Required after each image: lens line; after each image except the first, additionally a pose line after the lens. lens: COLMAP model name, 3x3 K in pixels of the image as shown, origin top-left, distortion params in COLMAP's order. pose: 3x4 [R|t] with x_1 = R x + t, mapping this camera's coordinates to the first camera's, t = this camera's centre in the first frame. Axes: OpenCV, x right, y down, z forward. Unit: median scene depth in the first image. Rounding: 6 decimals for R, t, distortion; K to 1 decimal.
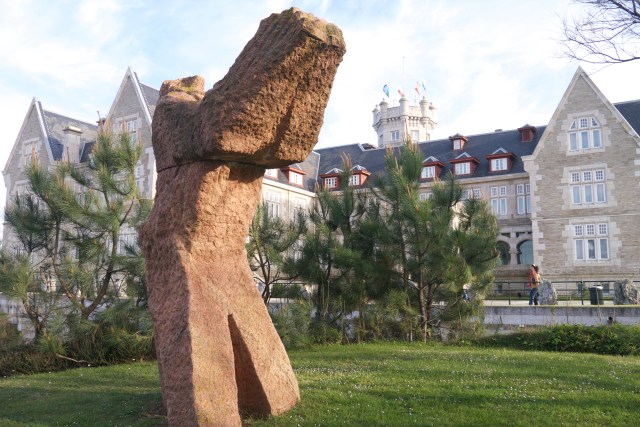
lens RADIAL K [[571.9, 0, 319.9], [0, 571.9, 214.8], [0, 0, 1]] dist [-0.051835, -0.006212]
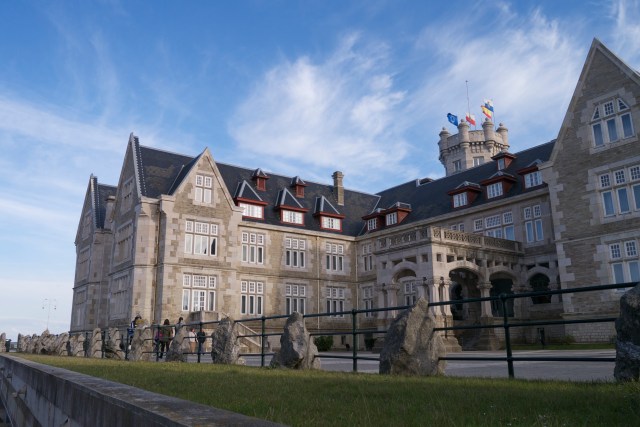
lens RADIAL K [[546.9, 0, 319.9], [0, 546.9, 212.0], [0, 0, 1]] dist [-0.017824, -0.002307]
pose [[0.947342, -0.110035, -0.300726, 0.296080], [0.078798, 0.990336, -0.114133, 0.026372], [0.310379, 0.084427, 0.946857, 0.196318]]
